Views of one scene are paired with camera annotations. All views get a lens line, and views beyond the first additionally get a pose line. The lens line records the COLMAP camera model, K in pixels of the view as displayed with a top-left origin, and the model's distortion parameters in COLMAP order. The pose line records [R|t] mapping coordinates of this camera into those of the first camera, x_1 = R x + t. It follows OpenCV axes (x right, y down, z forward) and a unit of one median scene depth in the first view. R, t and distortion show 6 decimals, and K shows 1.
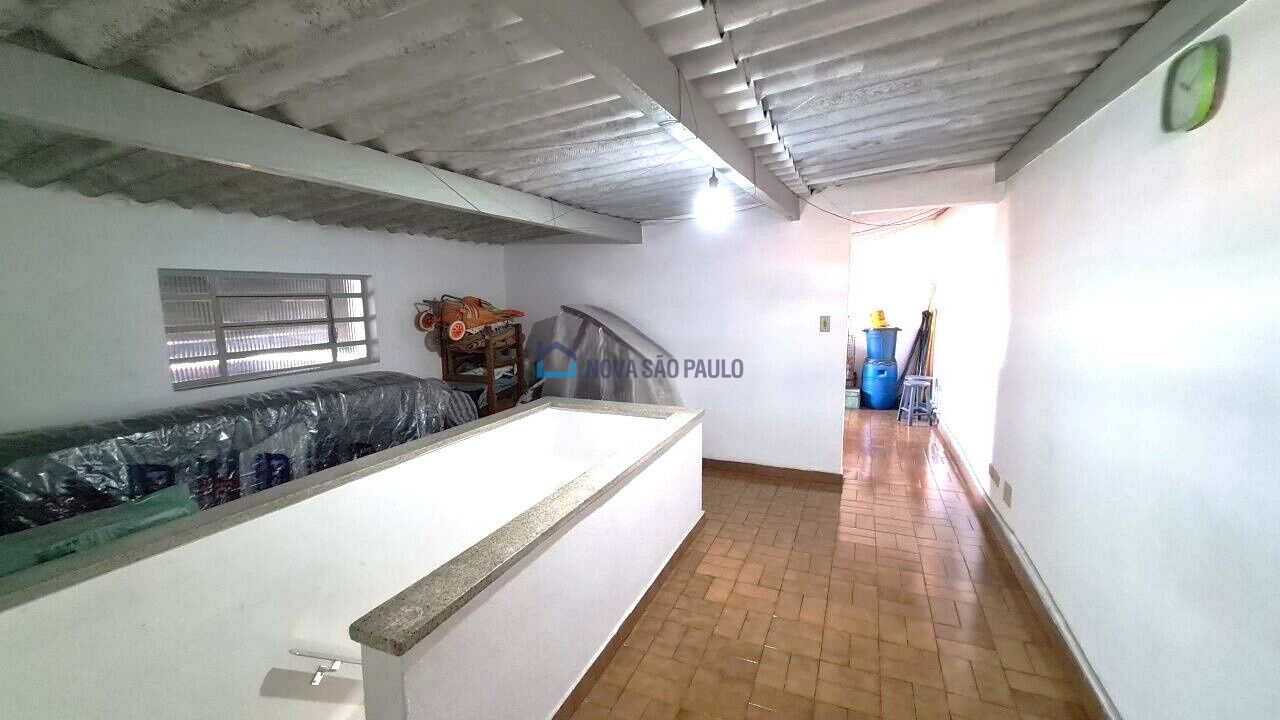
lens RADIAL K [[528.7, 0, 640.0], [0, 528.7, 360.0], [0, 0, 1]] dist [-0.001129, -0.000190]
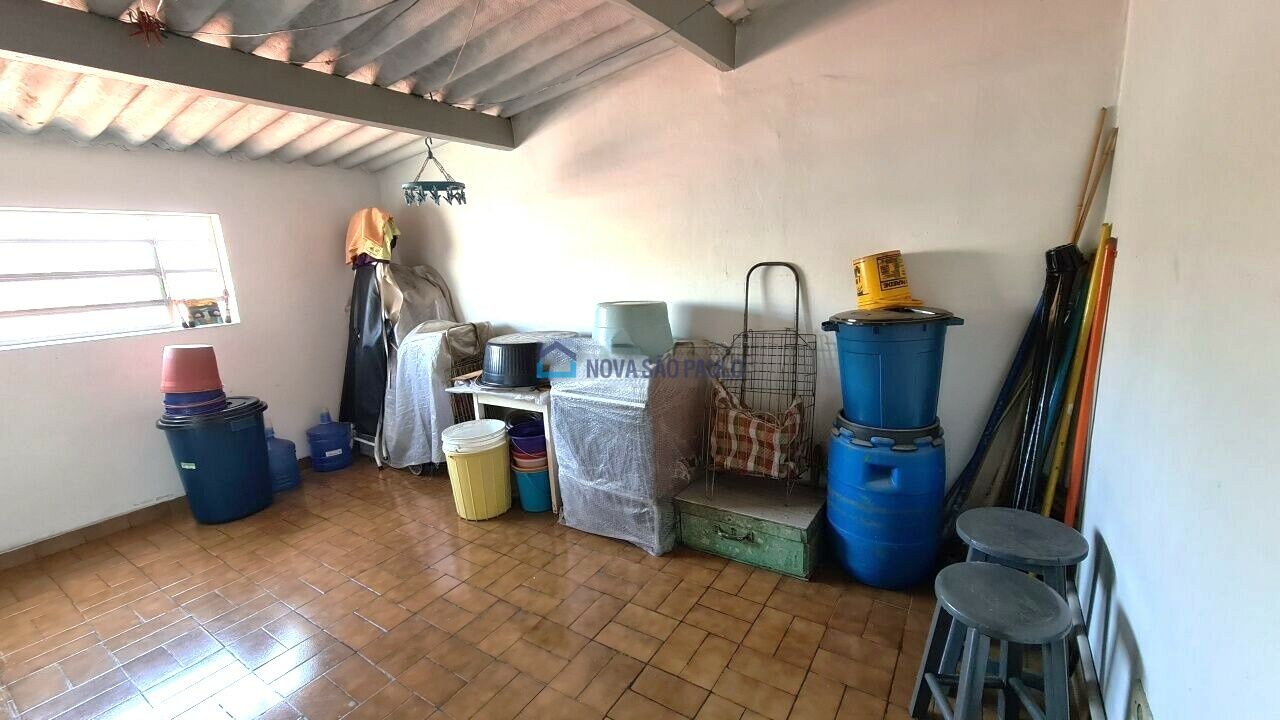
lens RADIAL K [[528.7, 0, 640.0], [0, 528.7, 360.0], [0, 0, 1]] dist [-0.001129, -0.000190]
pose [[0.984584, -0.005742, -0.174820, 0.374808], [0.019888, 0.996655, 0.079269, -0.061295], [0.173780, -0.081523, 0.981404, 0.694463]]
